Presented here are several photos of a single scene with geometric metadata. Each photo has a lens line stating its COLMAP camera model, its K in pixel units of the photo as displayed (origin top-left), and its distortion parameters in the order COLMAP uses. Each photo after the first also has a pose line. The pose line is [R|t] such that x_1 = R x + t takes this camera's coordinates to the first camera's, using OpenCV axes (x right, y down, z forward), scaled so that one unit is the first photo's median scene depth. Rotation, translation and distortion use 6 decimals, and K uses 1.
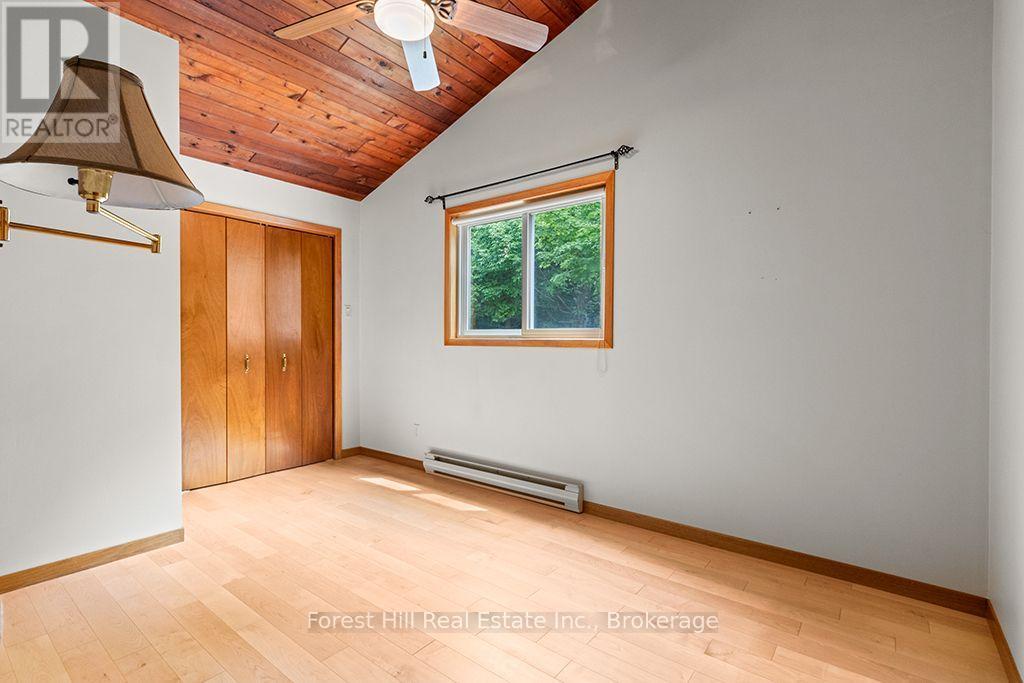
lens RADIAL K [[484.3, 0, 512.3], [0, 484.3, 337.7], [0, 0, 1]] dist [0.002716, 0.000302]
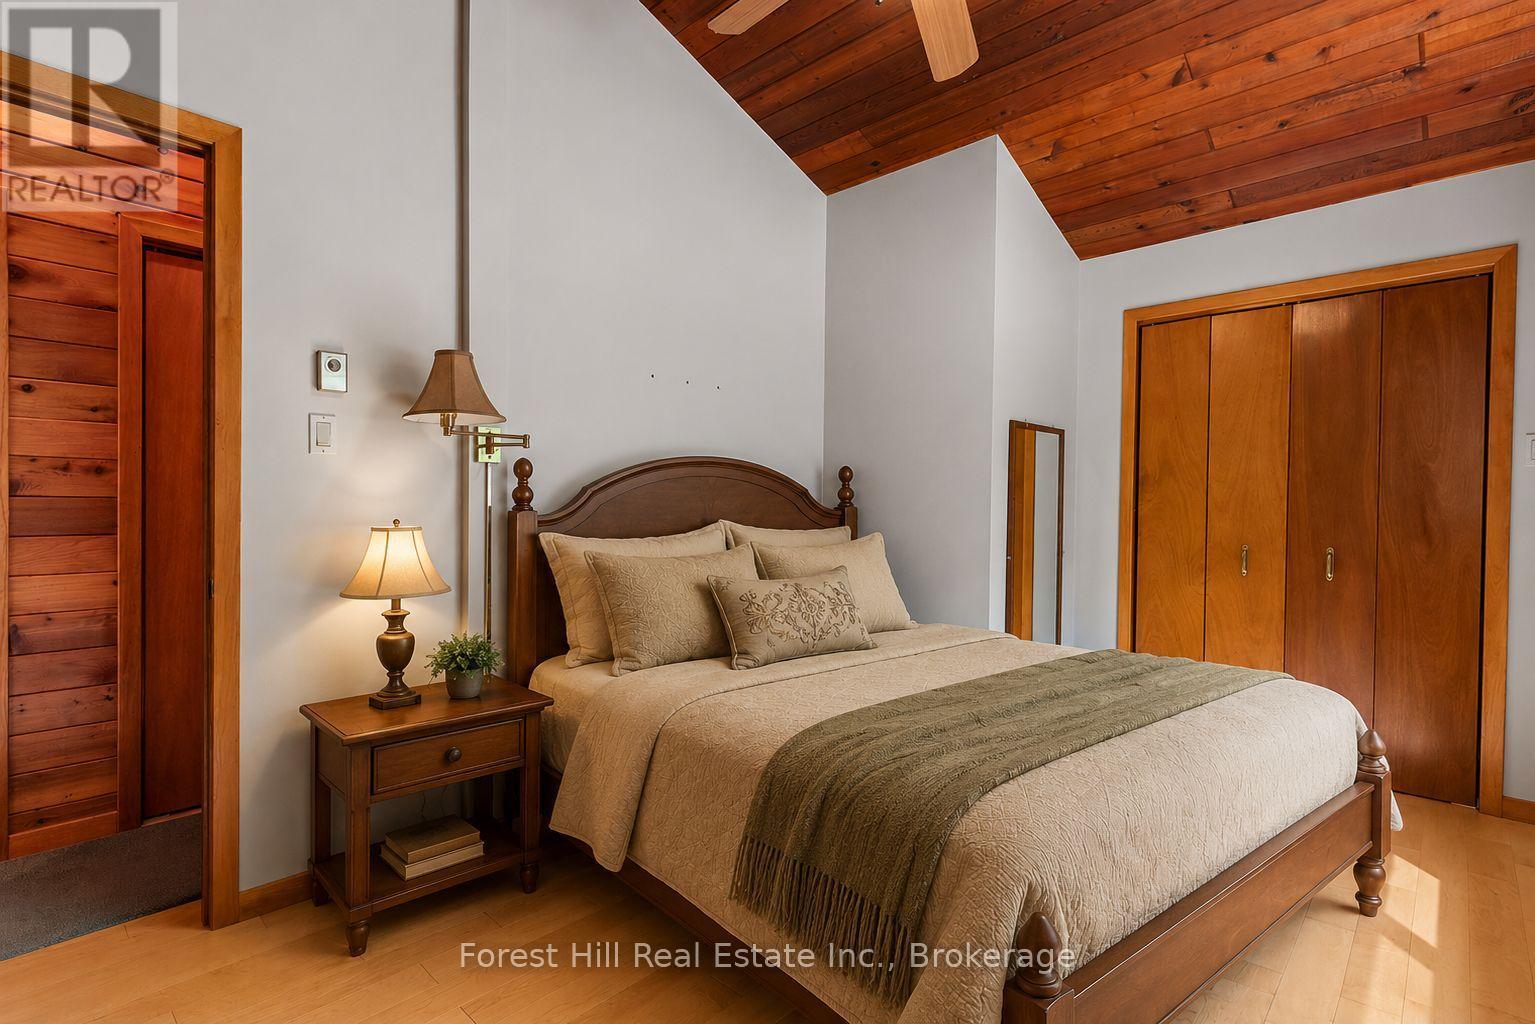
lens RADIAL K [[726.0, 0, 768.7], [0, 726.0, 515.2], [0, 0, 1]] dist [0.002716, 0.000302]
pose [[-0.114919, 0.010050, -0.993324, 0.357555], [-0.010309, 0.999883, 0.011309, -0.002122], [0.993321, 0.011539, -0.114802, 0.521999]]
